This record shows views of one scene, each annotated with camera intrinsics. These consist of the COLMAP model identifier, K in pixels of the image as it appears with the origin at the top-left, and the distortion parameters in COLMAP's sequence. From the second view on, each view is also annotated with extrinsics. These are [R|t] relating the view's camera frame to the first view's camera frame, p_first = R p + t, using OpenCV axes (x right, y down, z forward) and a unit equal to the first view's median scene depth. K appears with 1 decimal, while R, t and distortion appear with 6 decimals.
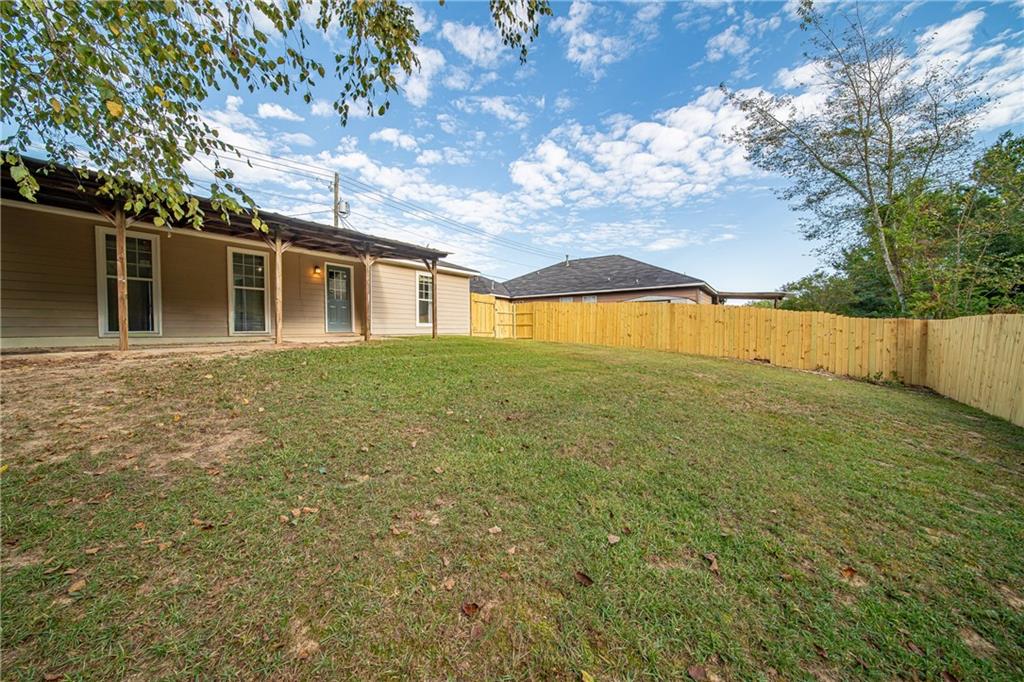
lens RADIAL K [[357.2, 0, 509.6], [0, 357.2, 341.7], [0, 0, 1]] dist [-0.001470, -0.000439]
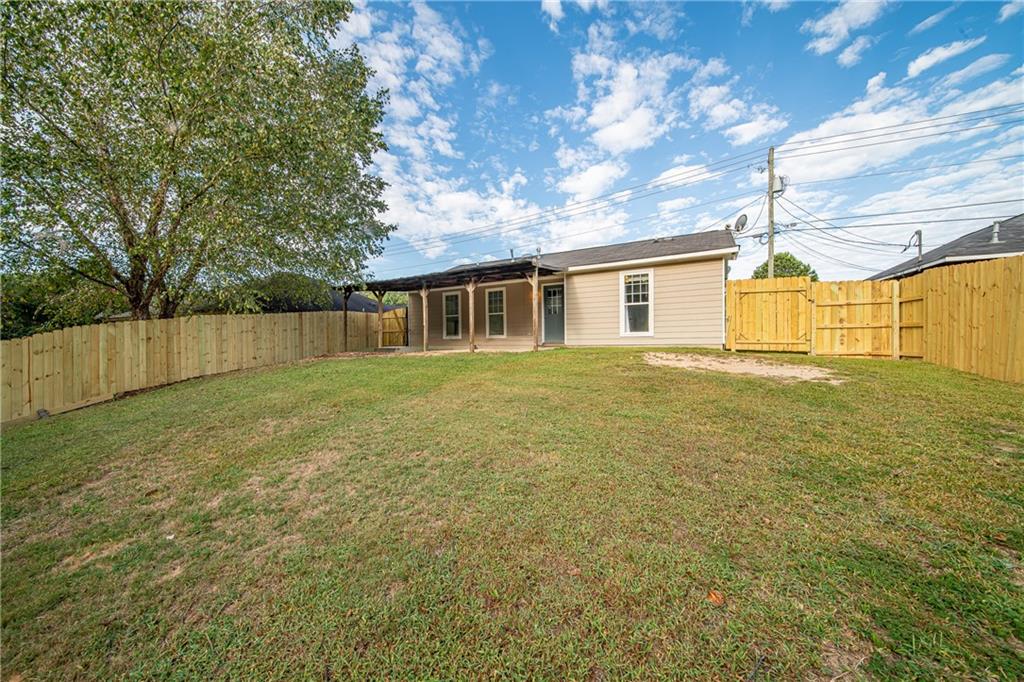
lens RADIAL K [[357.2, 0, 509.6], [0, 357.2, 341.7], [0, 0, 1]] dist [-0.001470, -0.000439]
pose [[0.123892, 0.001757, -0.992294, 0.598724], [-0.023800, 0.999716, -0.001201, -0.025995], [0.992010, 0.023765, 0.123898, 0.691519]]
